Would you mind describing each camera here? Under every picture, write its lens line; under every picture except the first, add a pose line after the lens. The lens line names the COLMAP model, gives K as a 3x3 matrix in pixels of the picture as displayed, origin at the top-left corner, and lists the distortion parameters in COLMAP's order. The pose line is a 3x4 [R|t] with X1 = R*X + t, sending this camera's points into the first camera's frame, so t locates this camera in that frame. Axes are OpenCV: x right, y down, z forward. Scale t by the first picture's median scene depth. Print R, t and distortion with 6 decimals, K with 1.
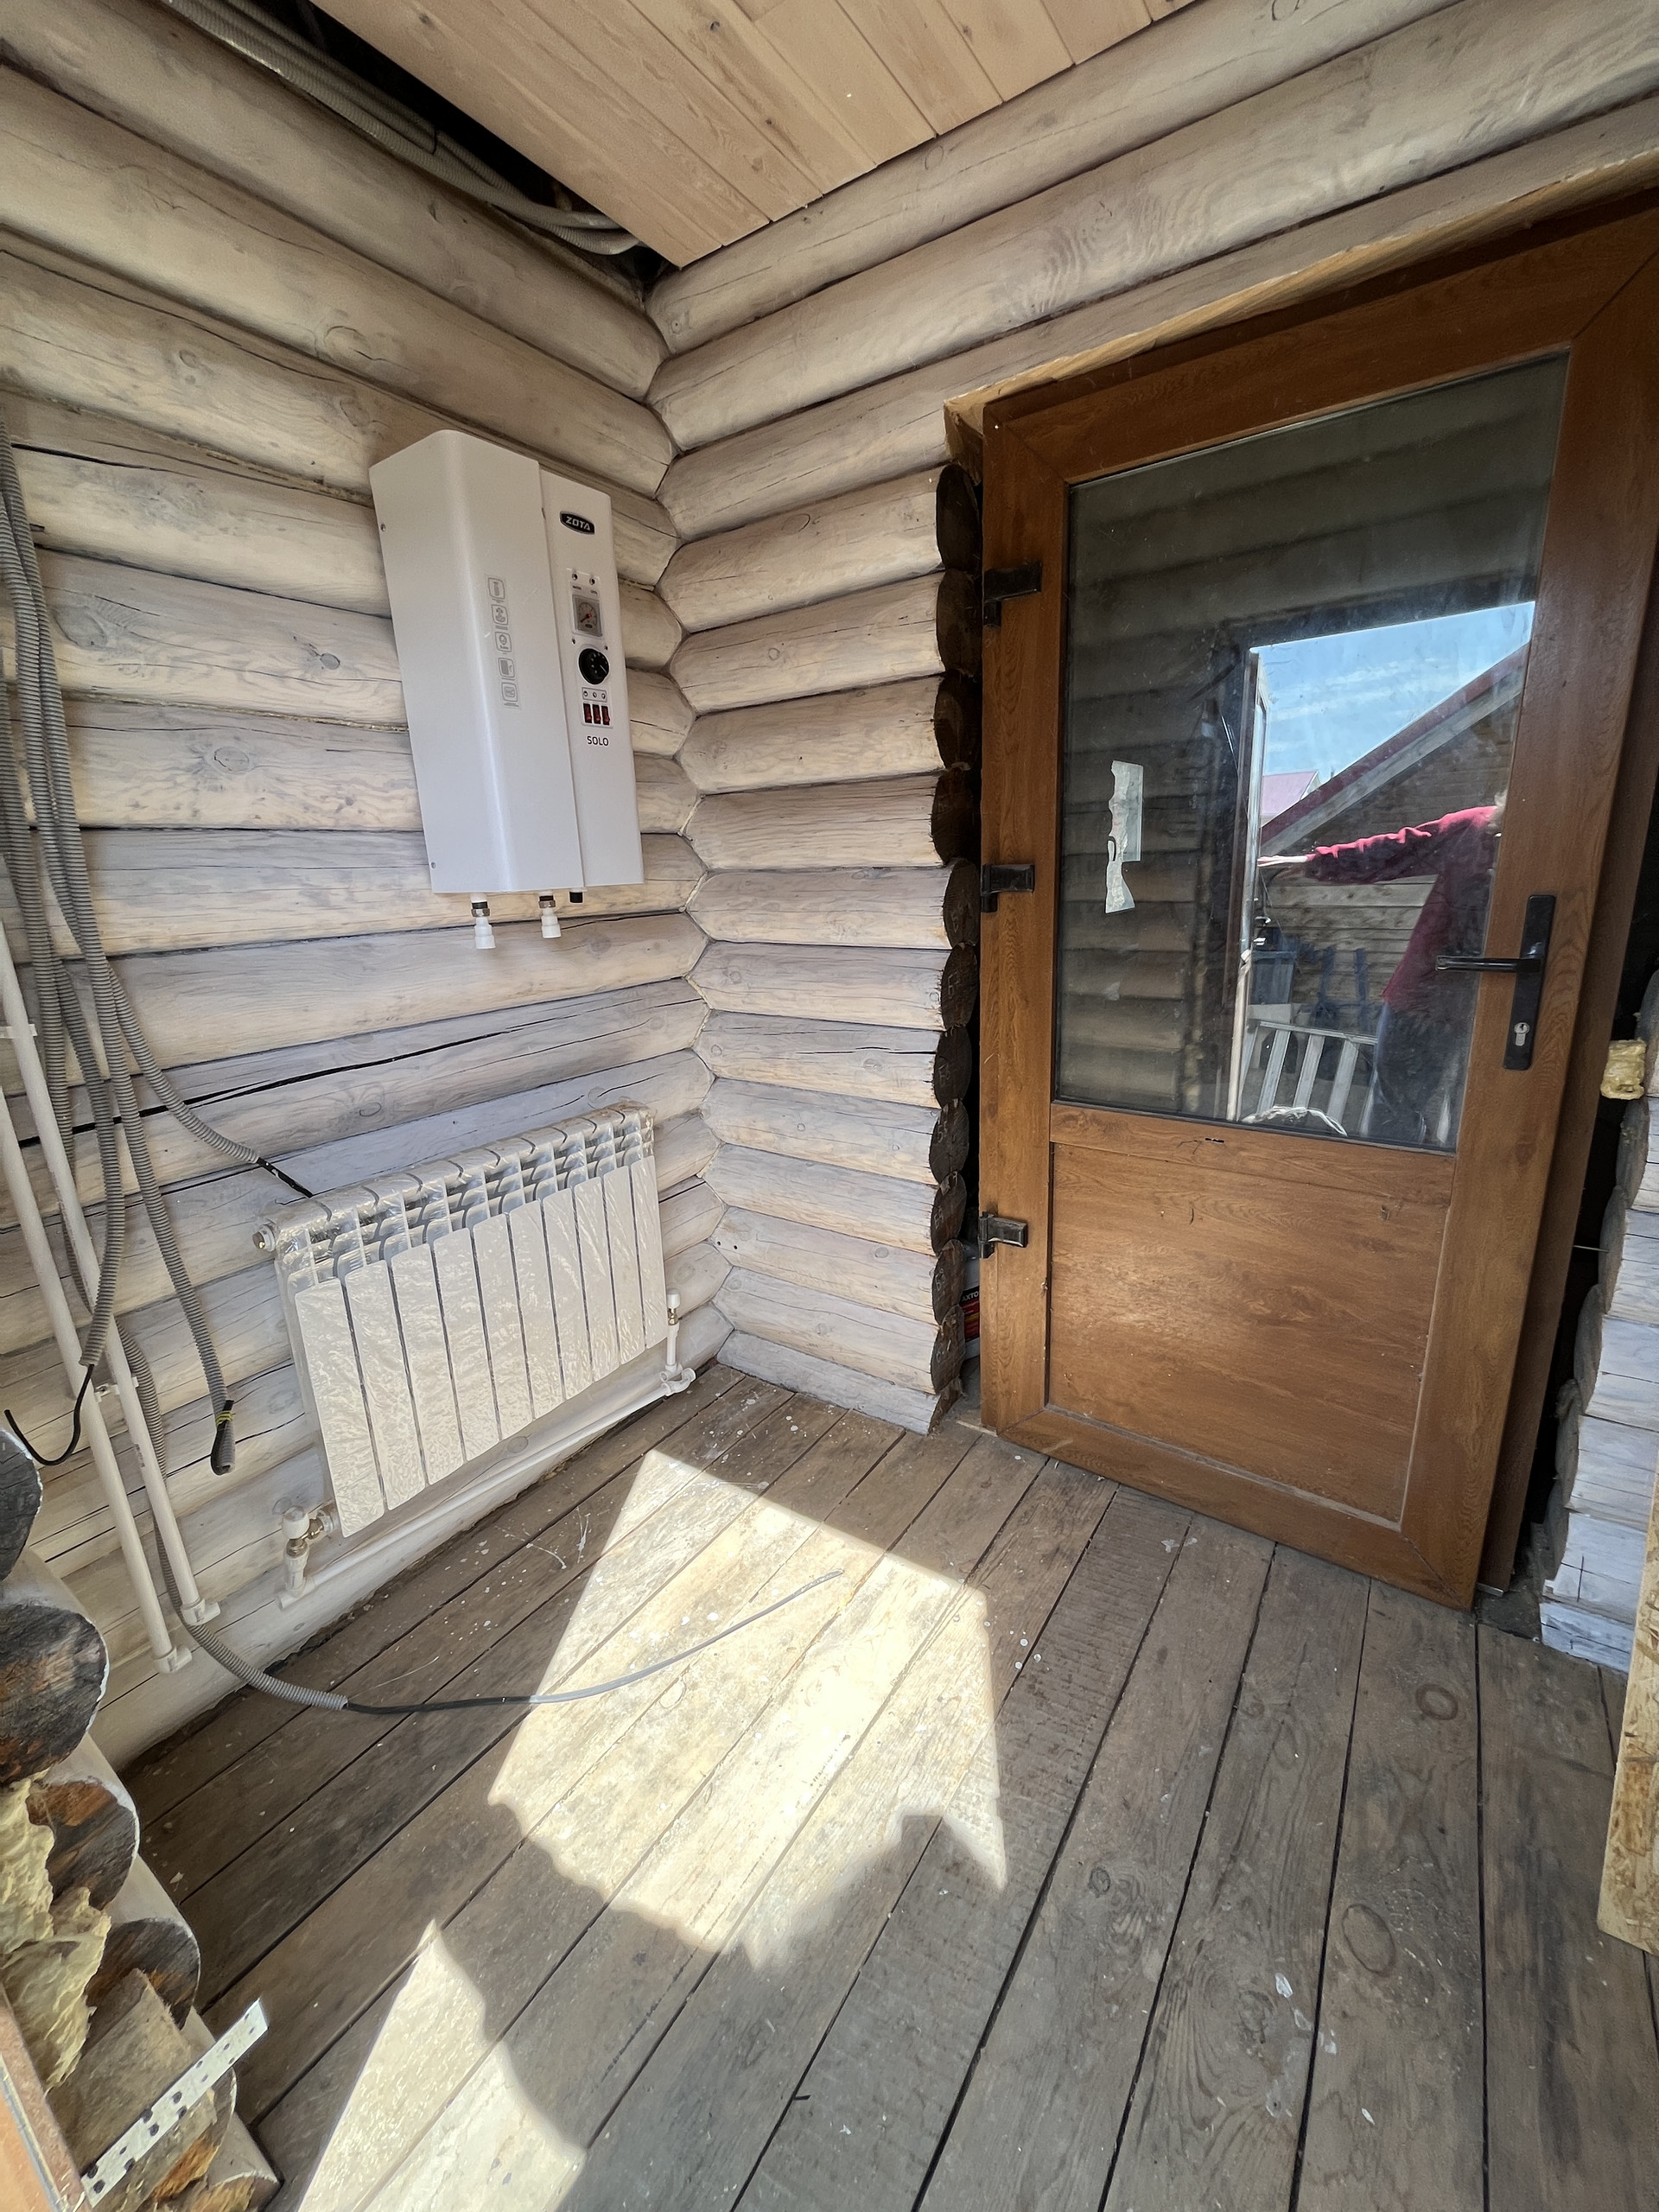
lens RADIAL K [[893.1, 0, 828.8], [0, 893.1, 1096.6], [0, 0, 1]] dist [-0.000934, -0.000245]
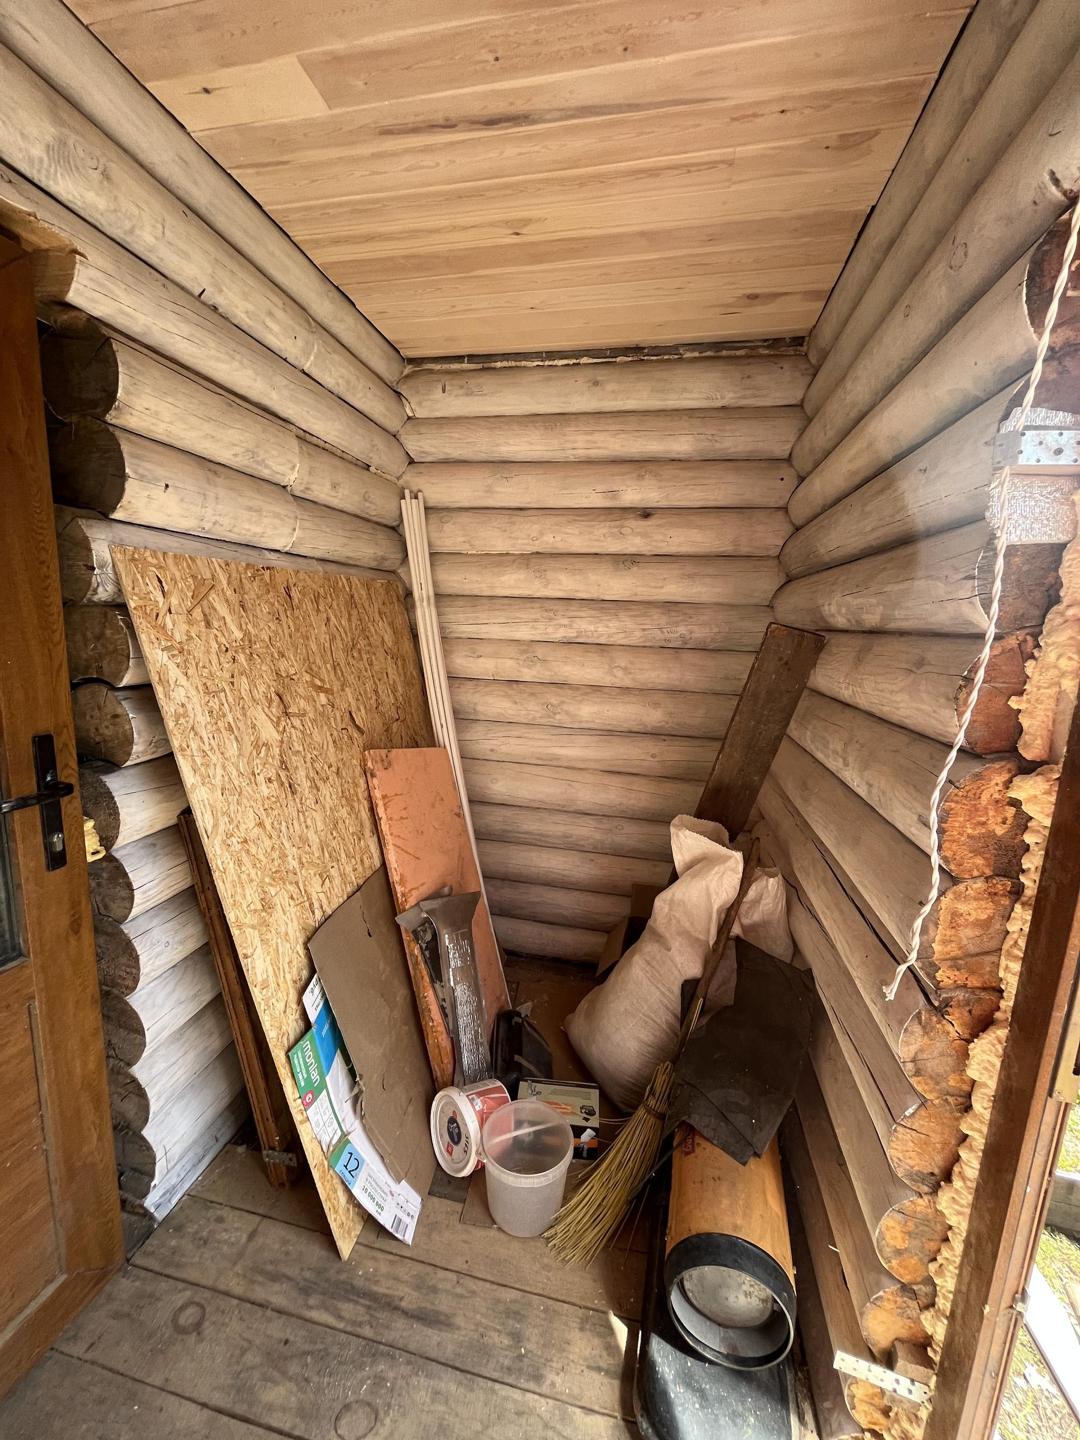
lens RADIAL K [[581.4, 0, 538.5], [0, 581.4, 725.4], [0, 0, 1]] dist [-0.000934, -0.000245]
pose [[-0.385704, -0.145774, 0.911034, -0.202156], [0.202421, 0.950011, 0.237709, -0.293479], [-0.900144, 0.276097, -0.336915, 0.655810]]
